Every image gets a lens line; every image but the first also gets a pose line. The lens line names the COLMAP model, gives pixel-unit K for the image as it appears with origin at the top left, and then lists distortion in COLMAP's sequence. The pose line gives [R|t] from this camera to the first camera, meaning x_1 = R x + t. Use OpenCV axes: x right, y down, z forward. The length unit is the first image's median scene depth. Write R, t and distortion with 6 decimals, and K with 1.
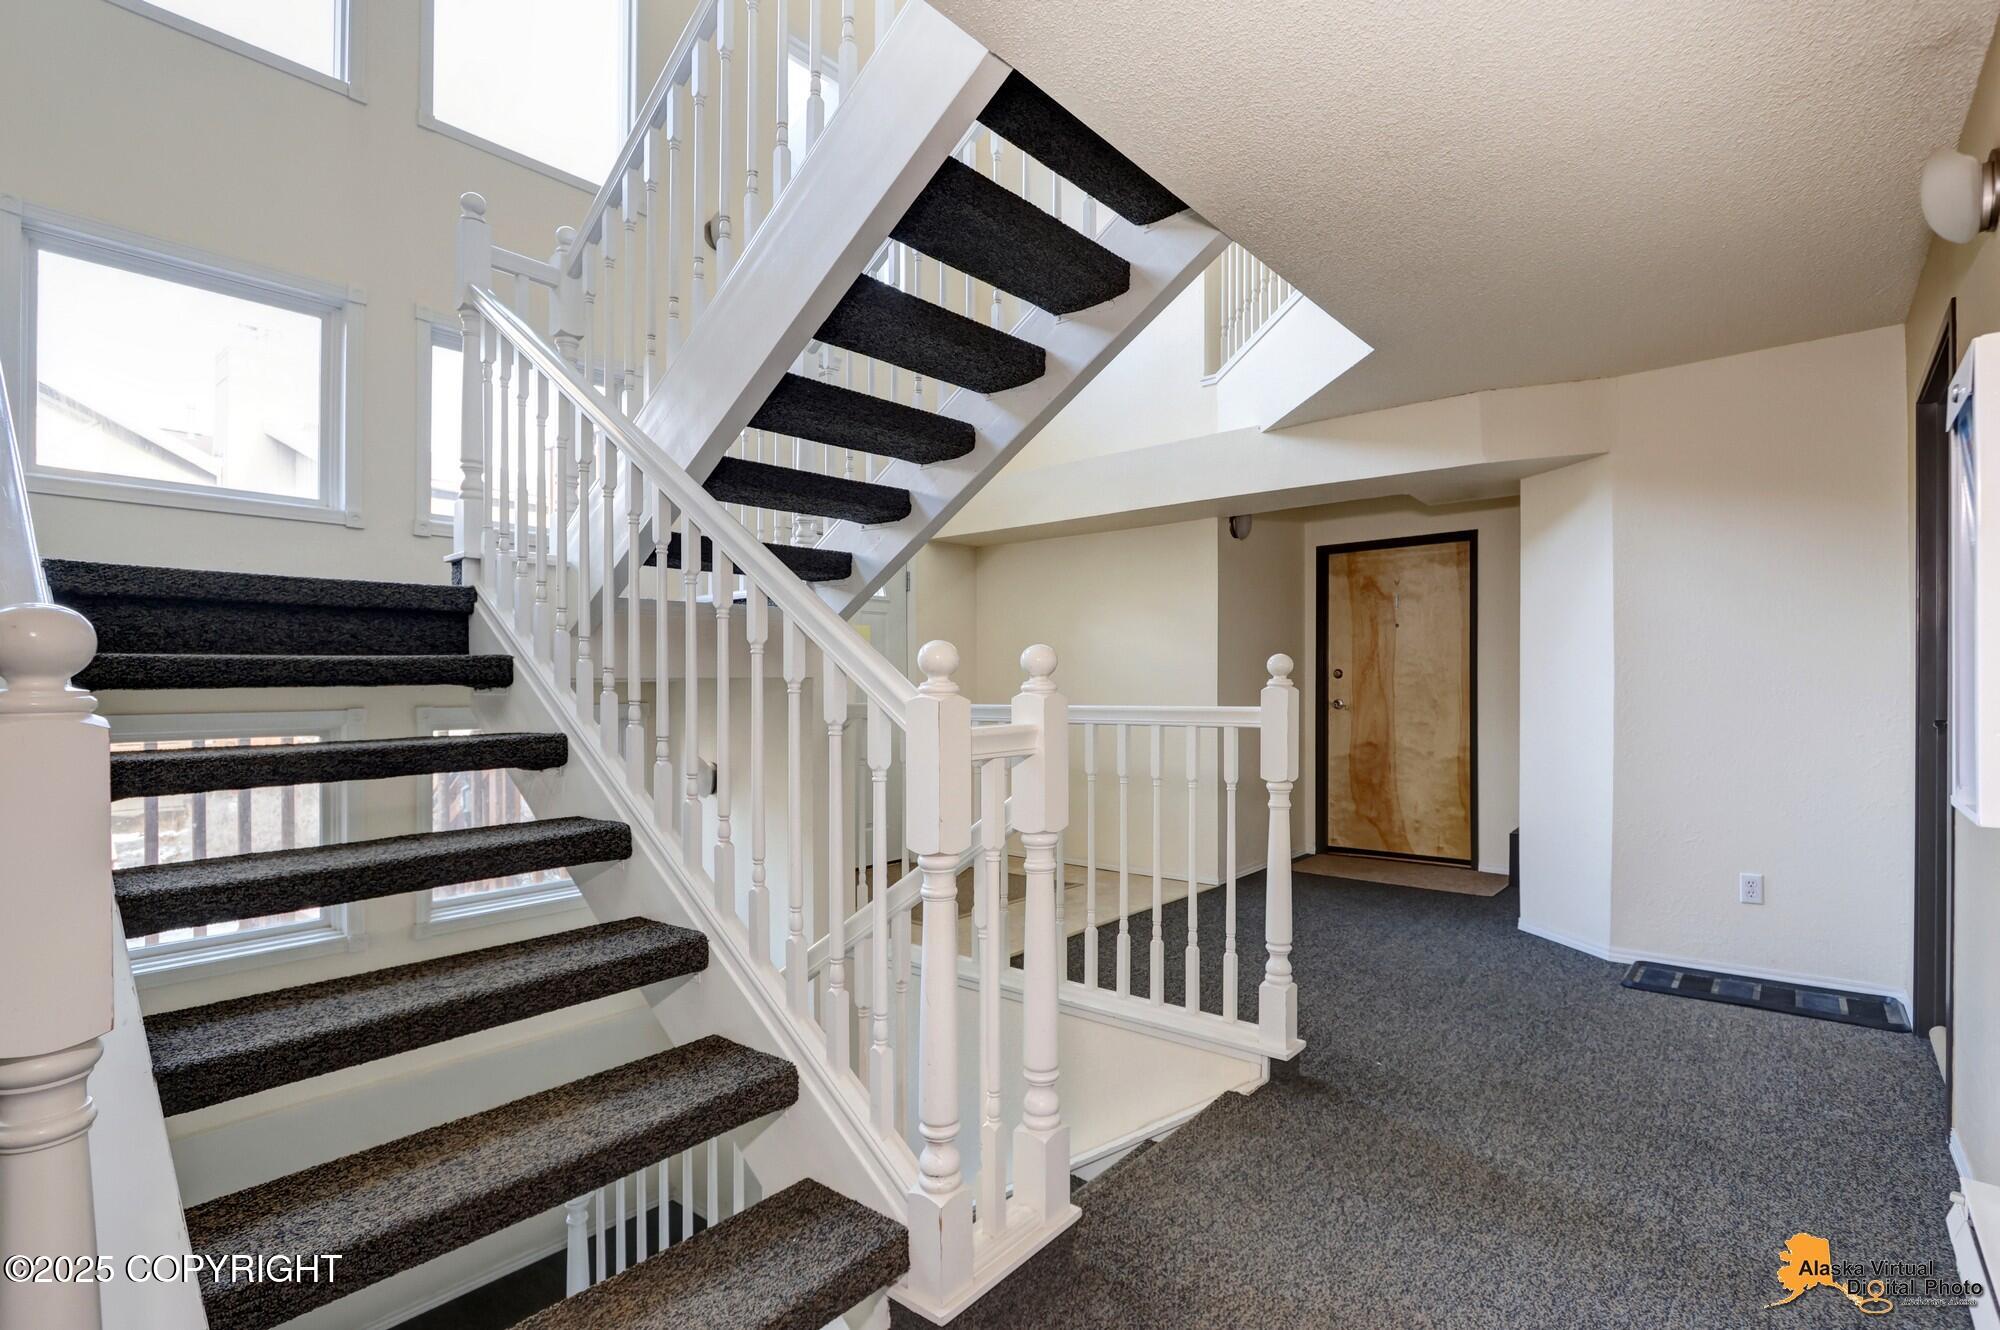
lens RADIAL K [[936.1, 0, 999.1], [0, 936.1, 688.9], [0, 0, 1]] dist [-0.000674, -0.000043]
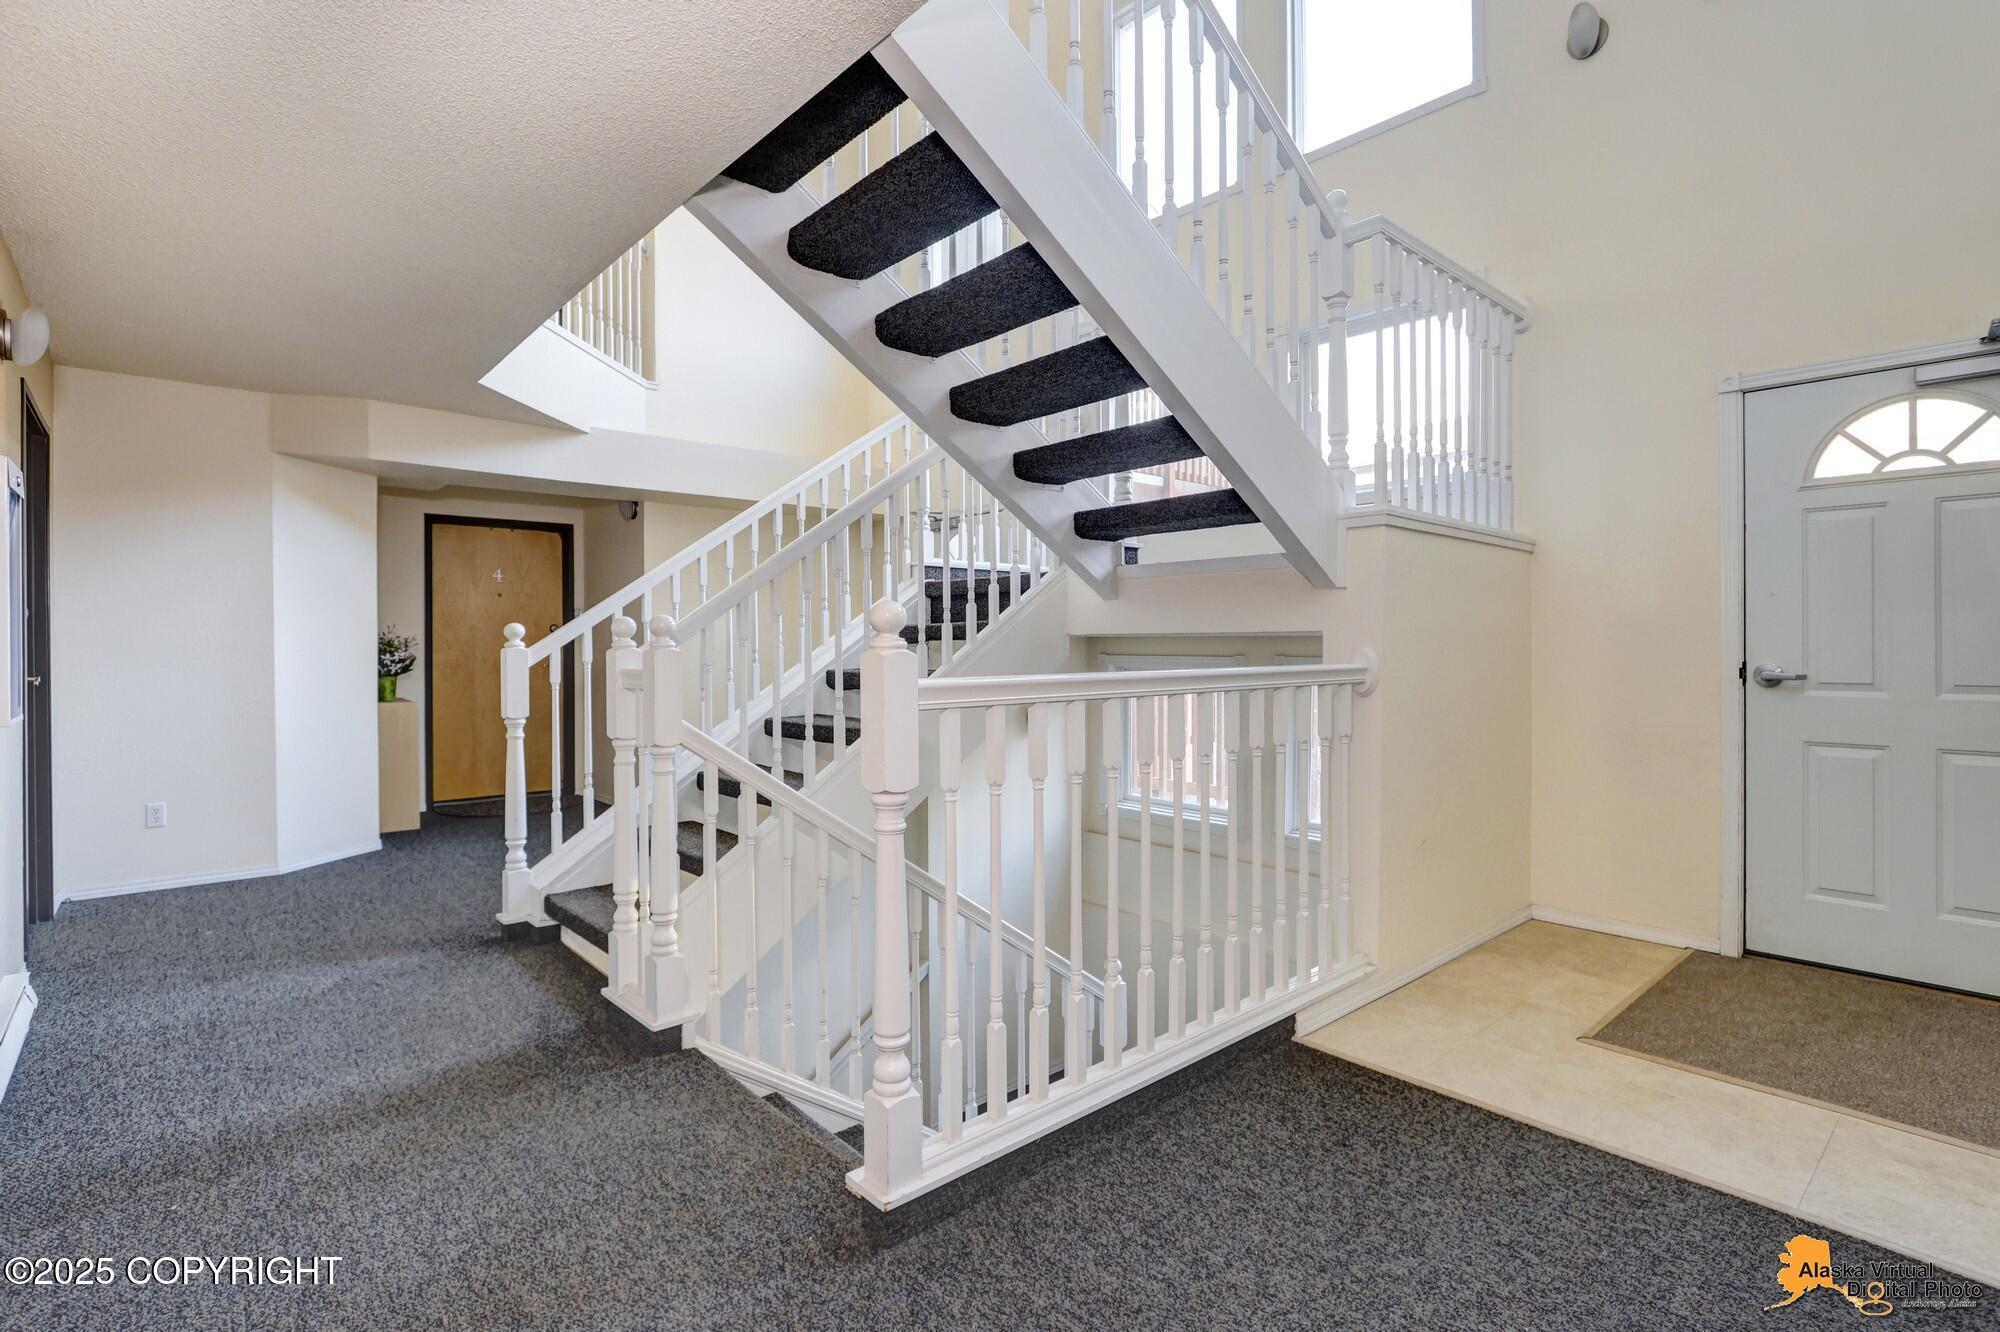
lens RADIAL K [[971.9, 0, 1007.4], [0, 971.9, 646.3], [0, 0, 1]] dist [0.000332, -0.000037]
pose [[-0.149707, 0.012175, -0.988655, 1.385619], [0.006524, 0.999915, 0.011326, -0.017030], [0.988709, -0.004755, -0.149774, 1.692942]]
